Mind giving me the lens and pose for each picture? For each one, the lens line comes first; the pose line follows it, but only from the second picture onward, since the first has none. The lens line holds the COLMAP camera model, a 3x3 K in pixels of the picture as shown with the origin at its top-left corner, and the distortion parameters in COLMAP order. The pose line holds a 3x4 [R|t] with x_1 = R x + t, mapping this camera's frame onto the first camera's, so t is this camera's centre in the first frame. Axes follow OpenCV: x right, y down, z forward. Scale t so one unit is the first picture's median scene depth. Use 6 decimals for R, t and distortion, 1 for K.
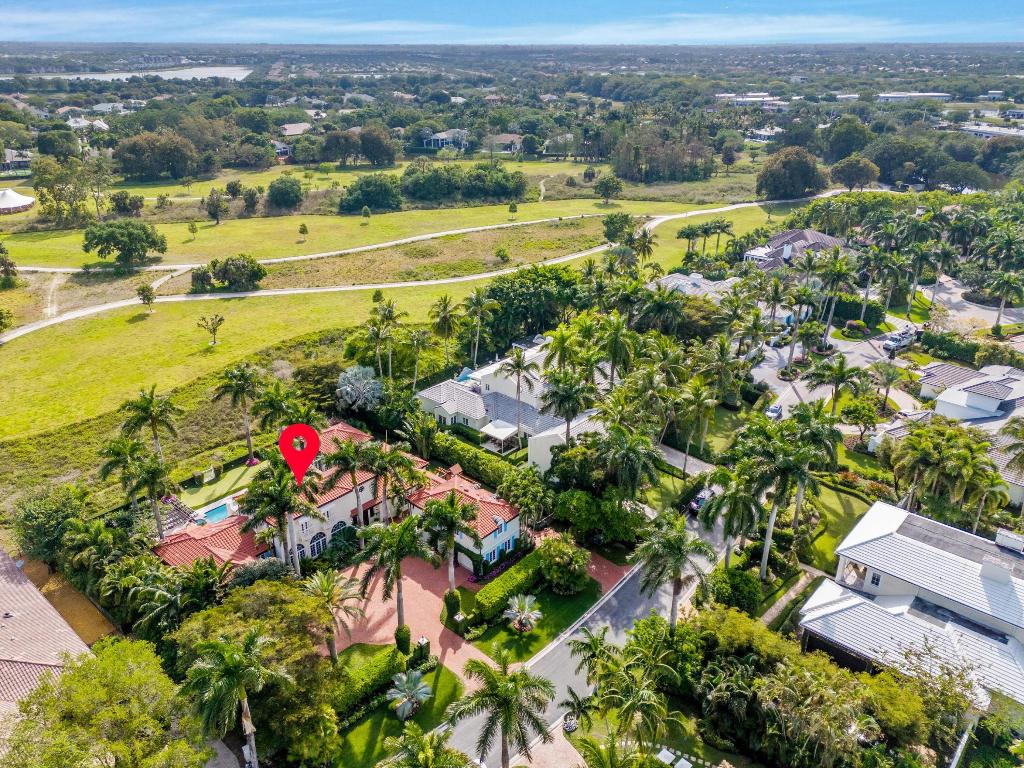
lens RADIAL K [[757.8, 0, 515.1], [0, 757.8, 386.6], [0, 0, 1]] dist [0.094505, -0.094797]
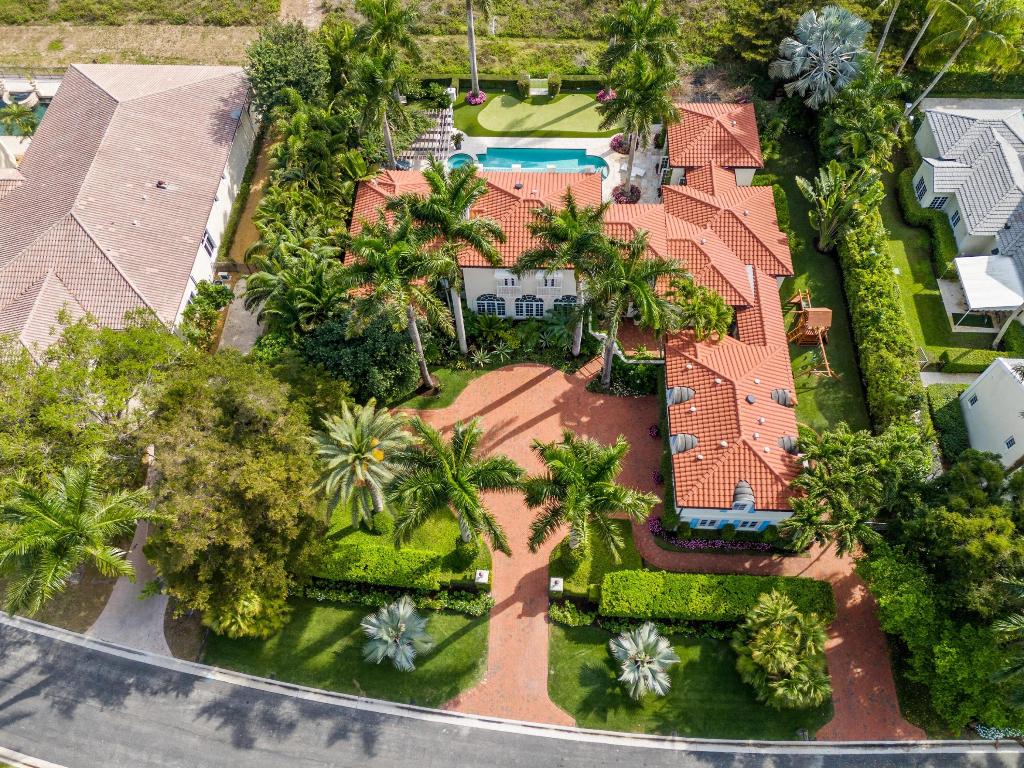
lens RADIAL K [[748.4, 0, 516.2], [0, 748.4, 380.4], [0, 0, 1]] dist [0.033929, -0.003751]
pose [[0.627535, 0.666175, -0.403002, 0.015654], [-0.297941, 0.683675, 0.666198, -0.079077], [0.719327, -0.297991, 0.627511, 0.268459]]
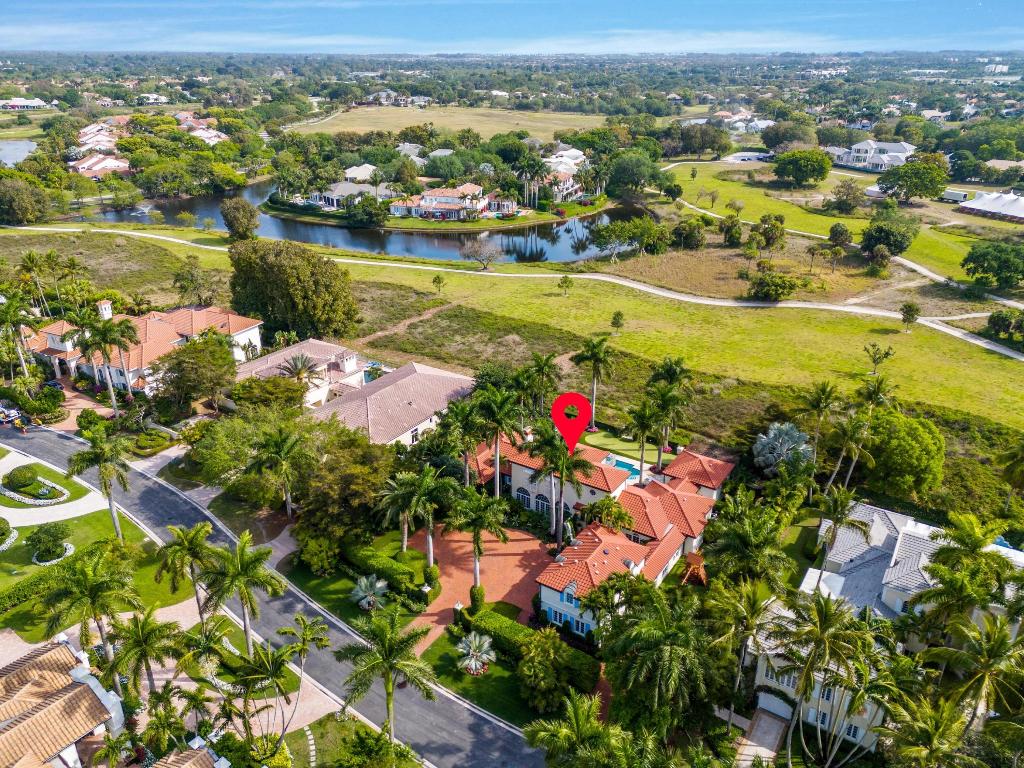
lens RADIAL K [[757.8, 0, 515.1], [0, 757.8, 386.6], [0, 0, 1]] dist [0.094505, -0.094797]
pose [[0.137443, 0.399826, -0.906227, 0.306840], [-0.408389, 0.856401, 0.315905, -0.125052], [0.902401, 0.326675, 0.280991, 0.280948]]
